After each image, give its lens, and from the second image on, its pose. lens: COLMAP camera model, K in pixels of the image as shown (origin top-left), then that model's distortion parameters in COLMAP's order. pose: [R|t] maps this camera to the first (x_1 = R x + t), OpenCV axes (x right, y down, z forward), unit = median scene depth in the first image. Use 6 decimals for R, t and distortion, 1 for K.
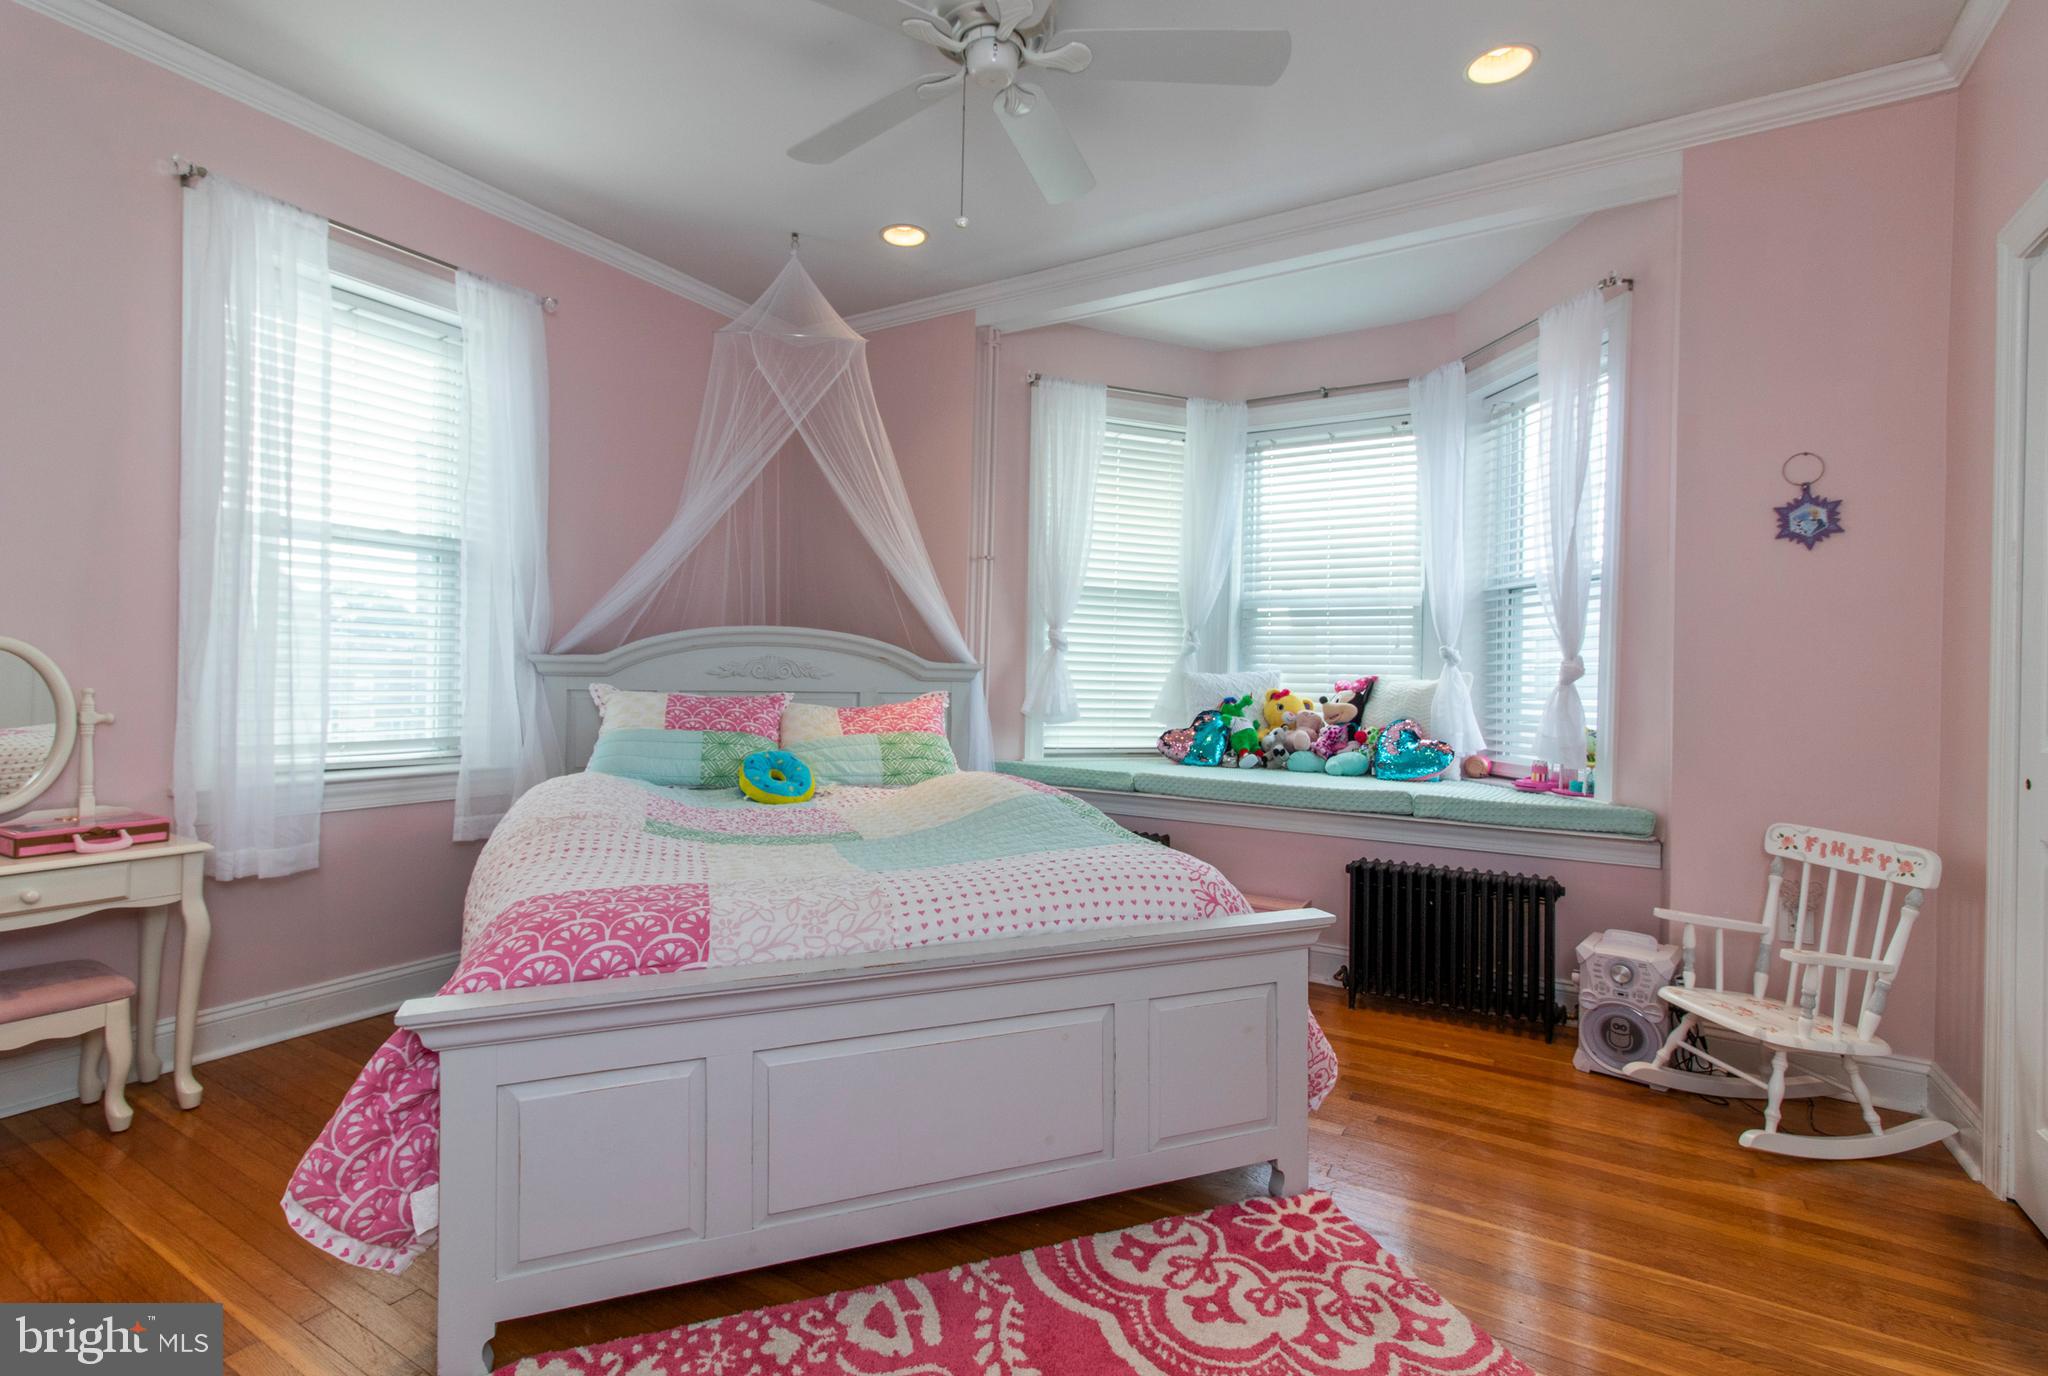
lens RADIAL K [[949.4, 0, 1019.1], [0, 949.4, 670.2], [0, 0, 1]] dist [0.013182, 0.000083]
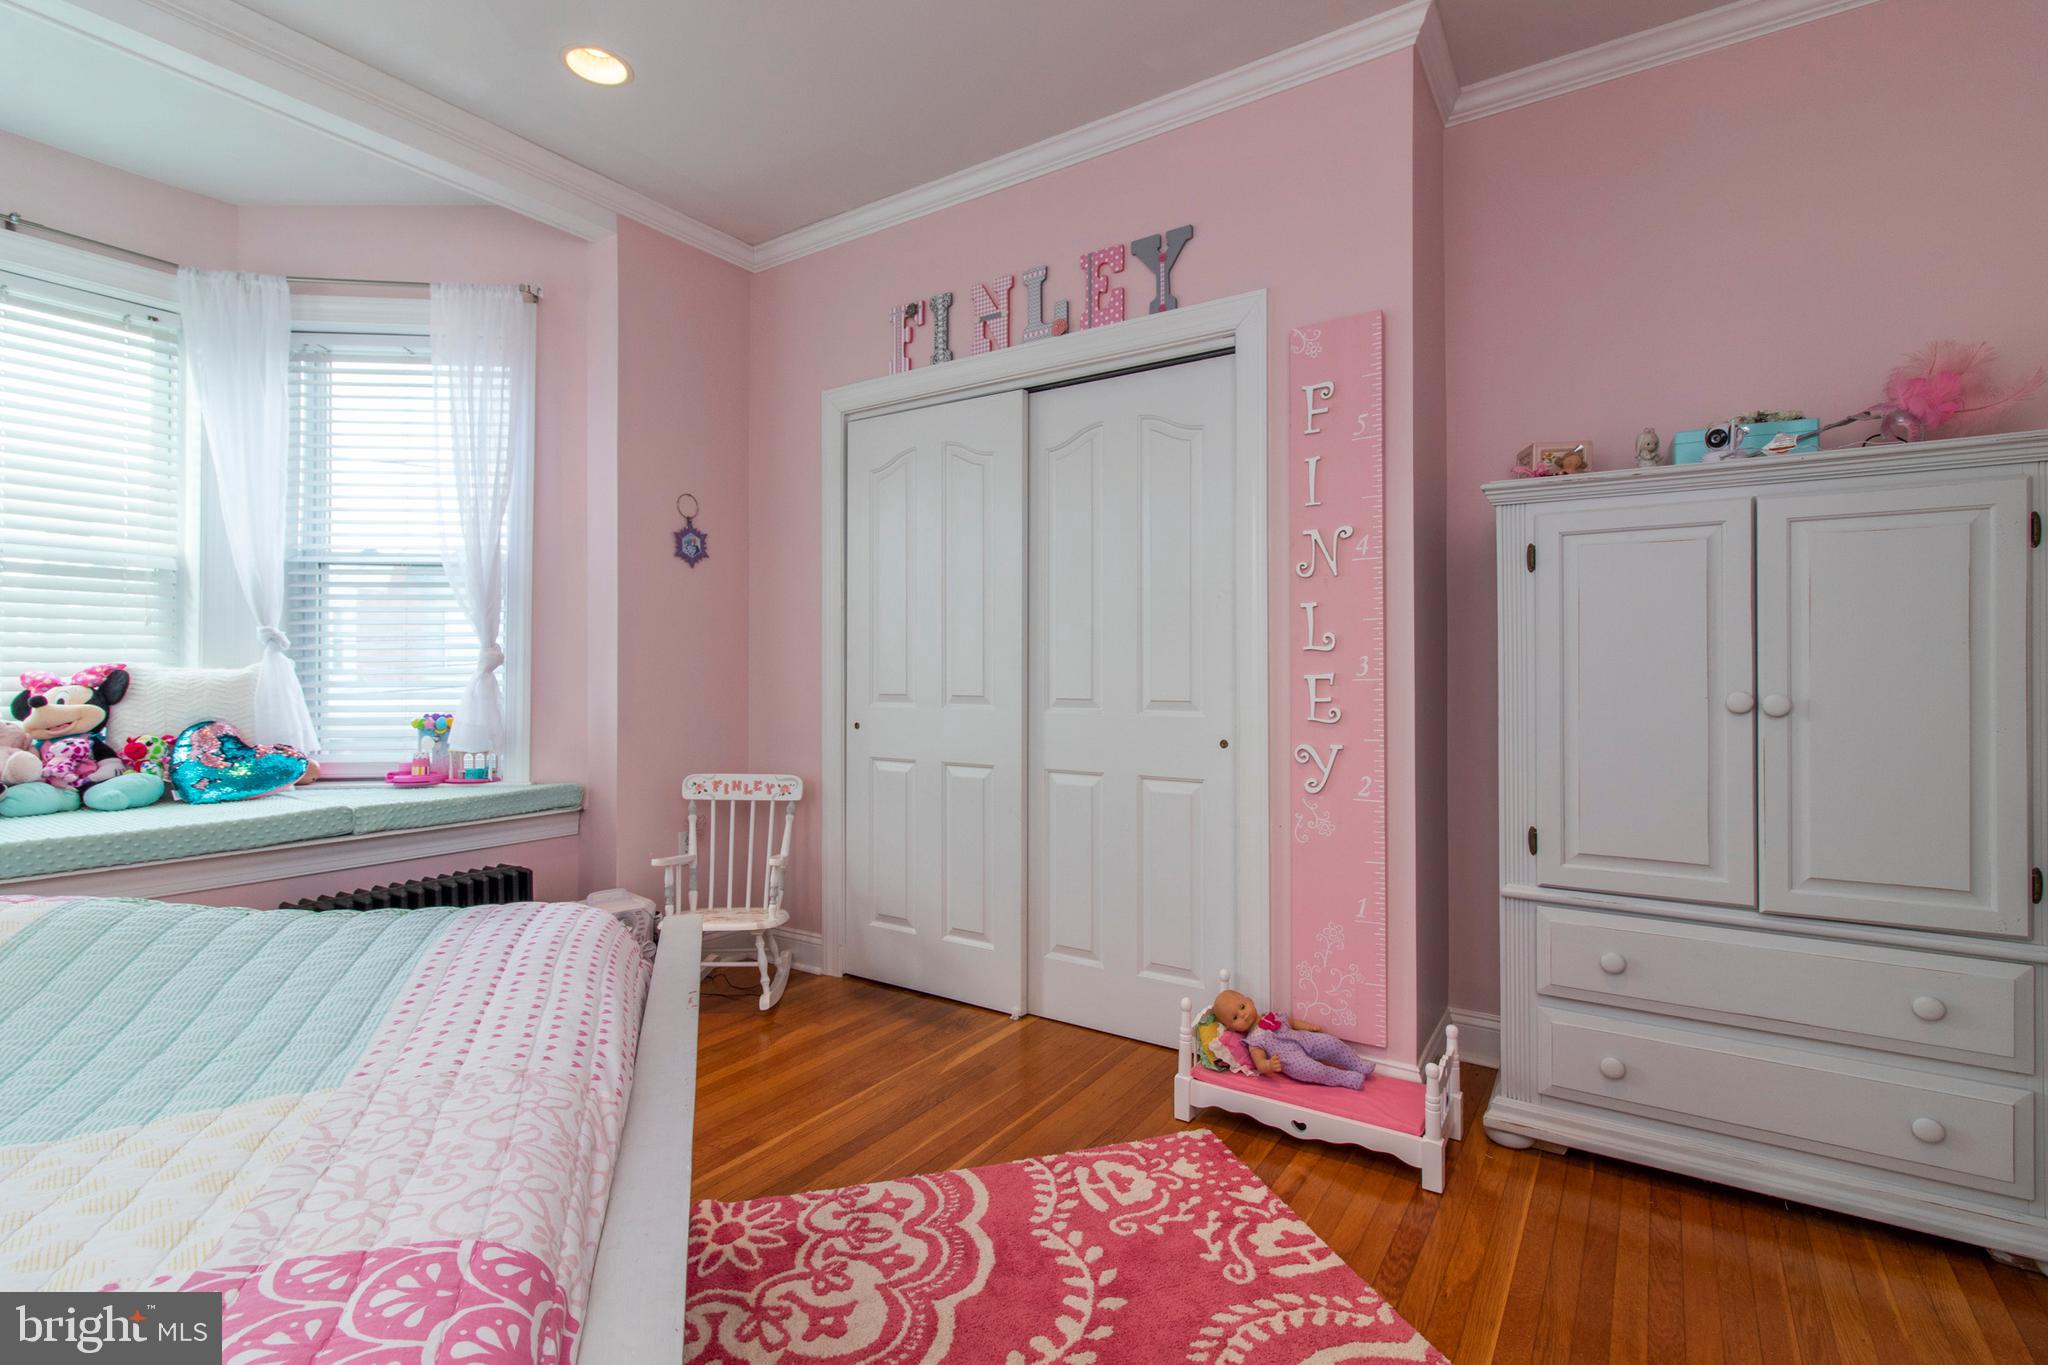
lens RADIAL K [[932.7, 0, 1025.6], [0, 932.7, 666.2], [0, 0, 1]] dist [0.001229, 0.000014]
pose [[0.055505, -0.006623, 0.998436, -0.470228], [-0.004113, 0.999968, 0.006861, 0.000436], [-0.998450, -0.004487, 0.055476, 0.490757]]
